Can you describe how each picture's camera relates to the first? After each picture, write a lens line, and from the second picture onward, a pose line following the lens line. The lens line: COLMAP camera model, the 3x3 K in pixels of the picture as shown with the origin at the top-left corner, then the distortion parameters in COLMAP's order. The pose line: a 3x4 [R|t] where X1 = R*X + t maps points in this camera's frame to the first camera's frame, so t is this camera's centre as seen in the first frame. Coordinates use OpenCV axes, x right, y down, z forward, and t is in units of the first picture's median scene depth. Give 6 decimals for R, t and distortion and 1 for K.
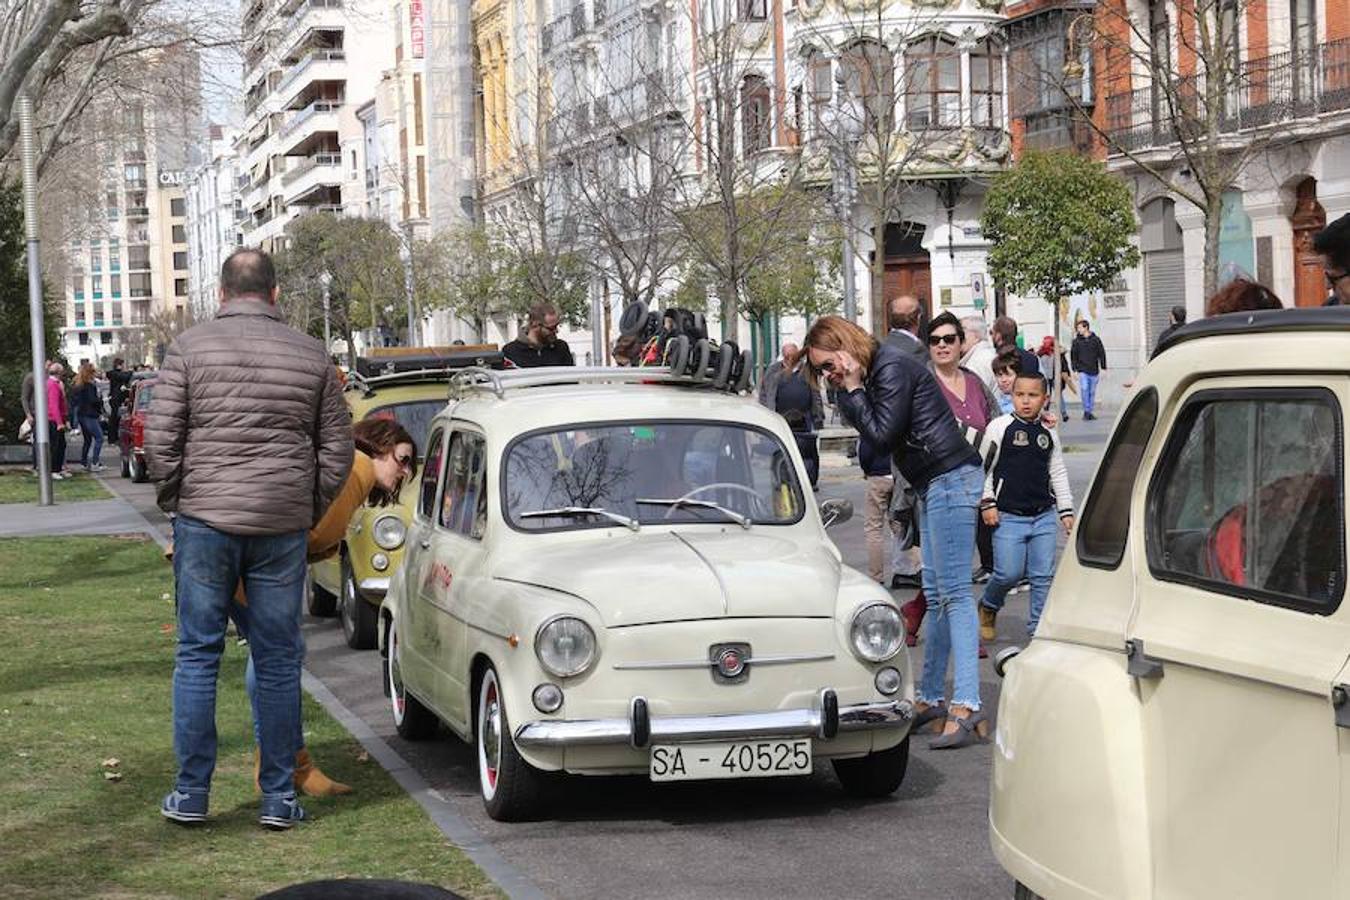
lens RADIAL K [[2544.0, 0, 675.0], [0, 2544.0, 450.0], [0, 0, 1]] dist [0.017458, -0.176024]
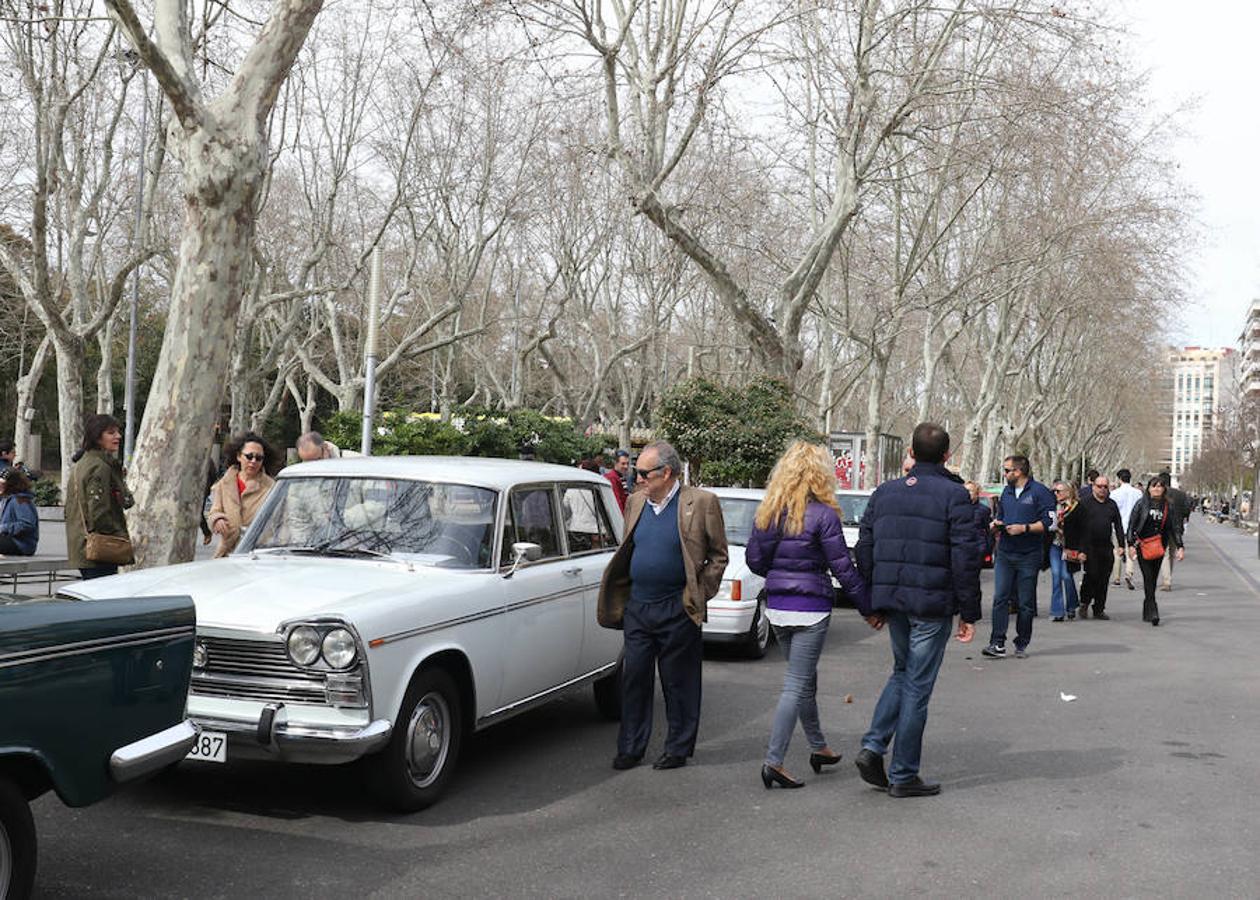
lens RADIAL K [[1476.8, 0, 630.0], [0, 1476.8, 450.0], [0, 0, 1]] dist [-0.068818, -0.013934]
pose [[0.815565, 0.059270, -0.575622, 0.135029], [-0.091258, 0.995467, -0.026798, 0.010732], [0.571425, 0.074386, 0.817276, -0.390345]]
